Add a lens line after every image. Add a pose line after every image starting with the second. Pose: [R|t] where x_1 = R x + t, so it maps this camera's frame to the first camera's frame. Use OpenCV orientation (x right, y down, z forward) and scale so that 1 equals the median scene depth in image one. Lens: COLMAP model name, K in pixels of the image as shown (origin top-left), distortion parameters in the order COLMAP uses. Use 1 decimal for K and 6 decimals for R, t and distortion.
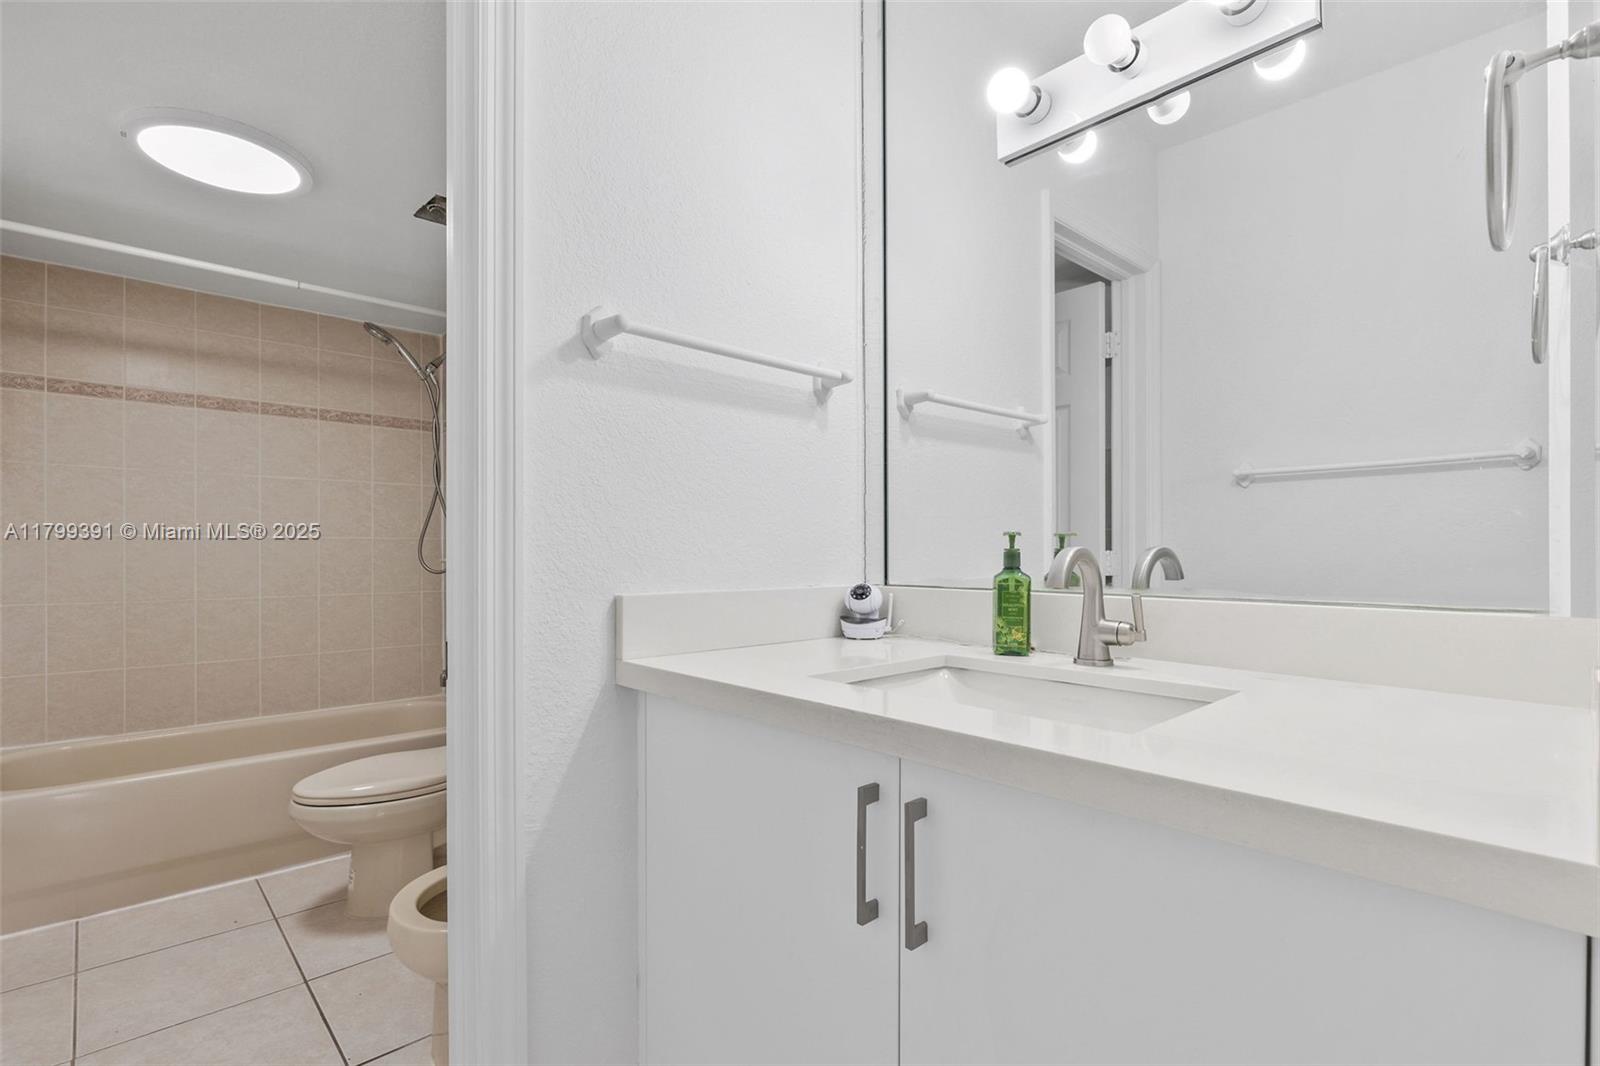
lens RADIAL K [[705.3, 0, 810.0], [0, 705.3, 561.3], [0, 0, 1]] dist [-0.001360, -0.000197]
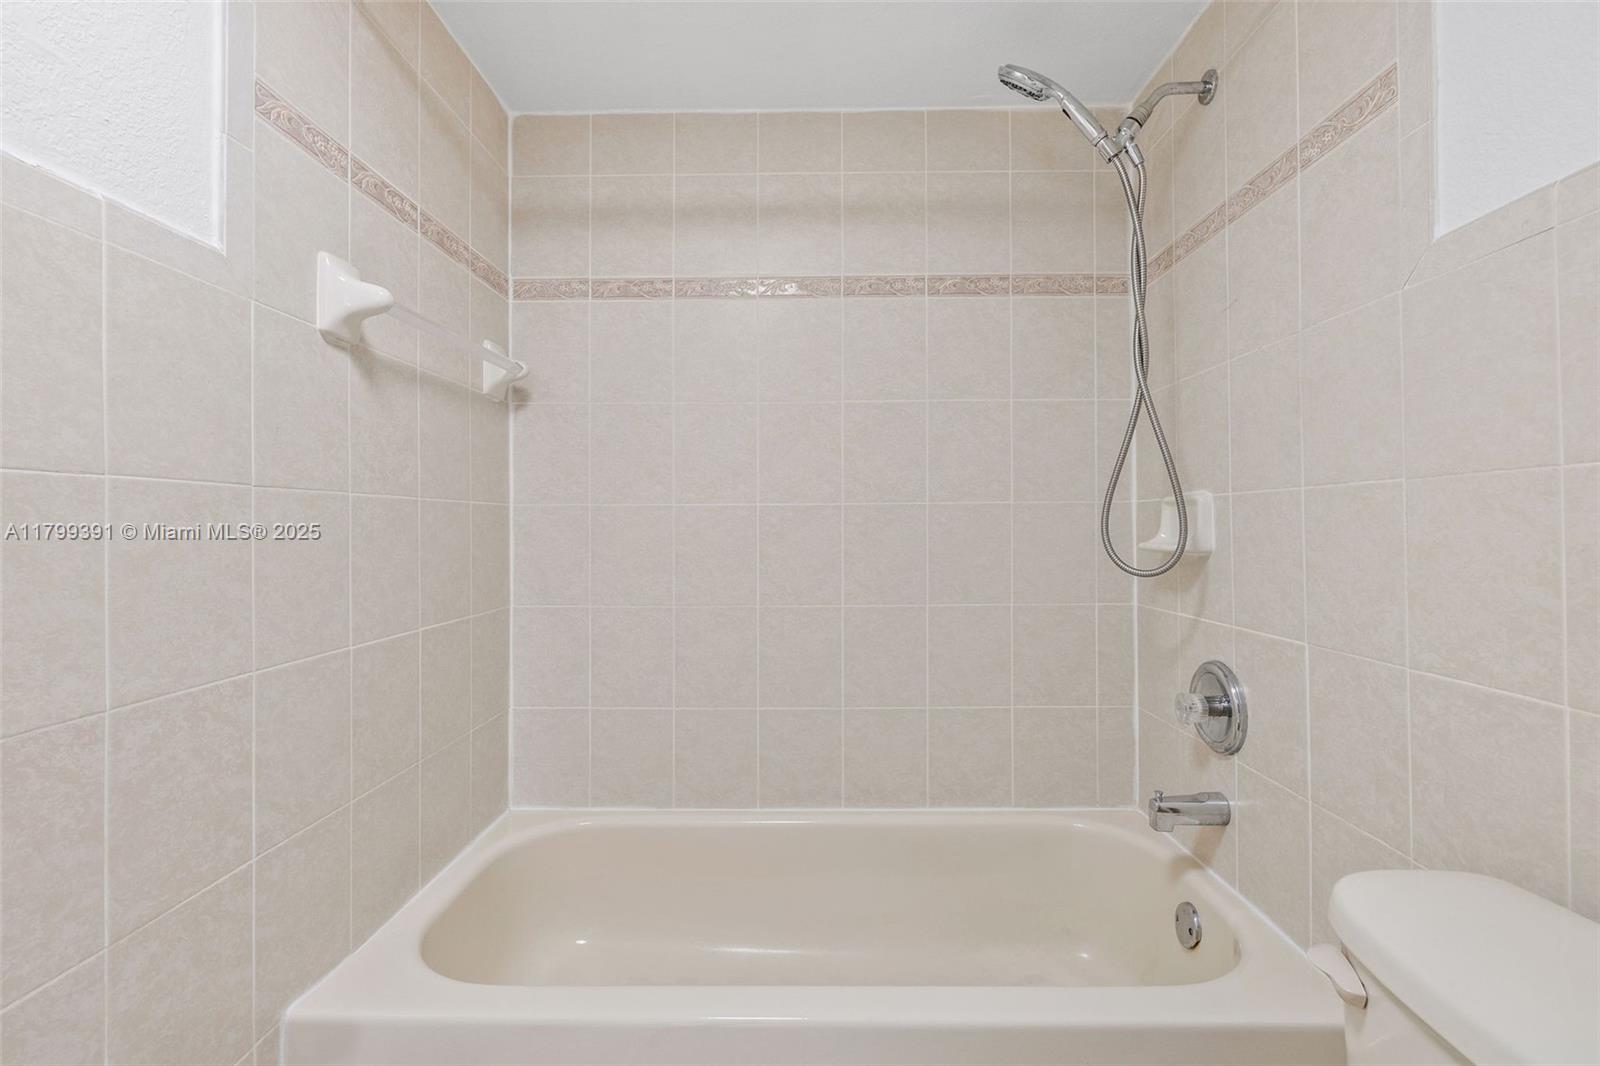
lens RADIAL K [[705.3, 0, 767.1], [0, 705.3, 523.6], [0, 0, 1]] dist [-0.001360, -0.000197]
pose [[0.647045, -0.009167, -0.762397, -0.374140], [-0.003503, 0.999881, -0.014995, -0.009015], [0.762444, 0.012373, 0.646936, 0.575075]]
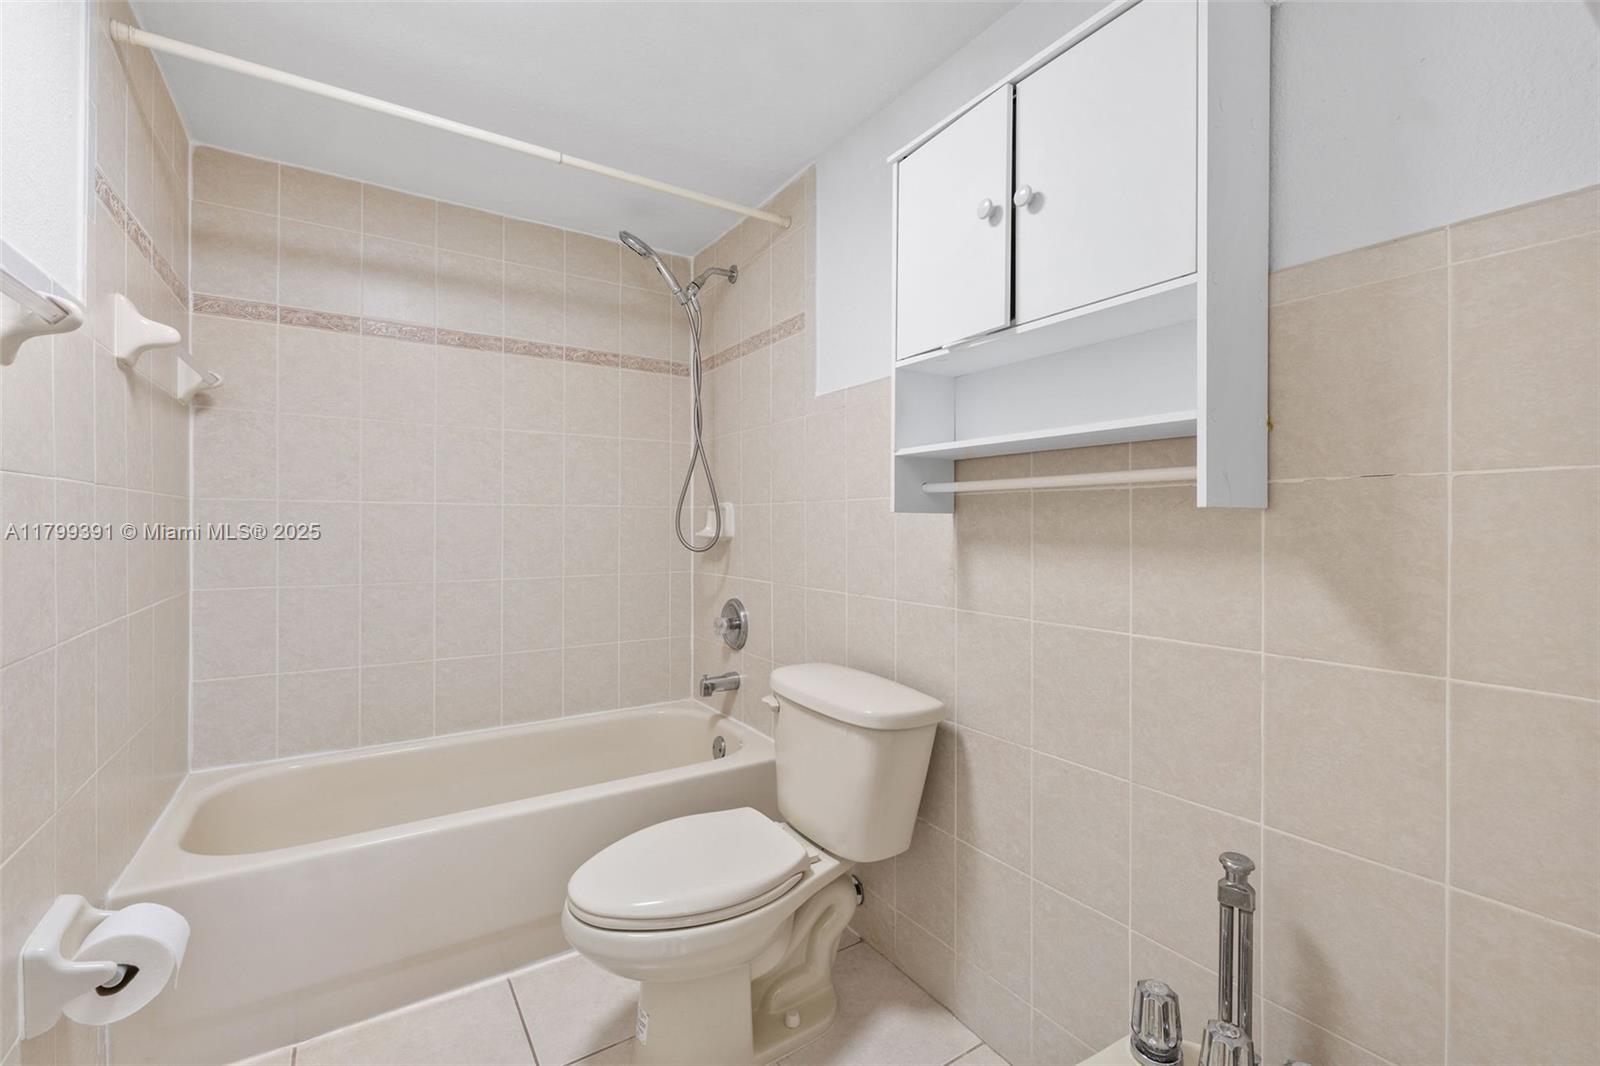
lens RADIAL K [[693.0, 0, 793.8], [0, 693.0, 531.9], [0, 0, 1]] dist [-0.000399, -0.000103]
pose [[0.974647, 0.002970, -0.223729, -0.279299], [-0.003685, 0.999989, -0.002777, -0.002247], [0.223719, 0.003531, 0.974647, 0.301993]]
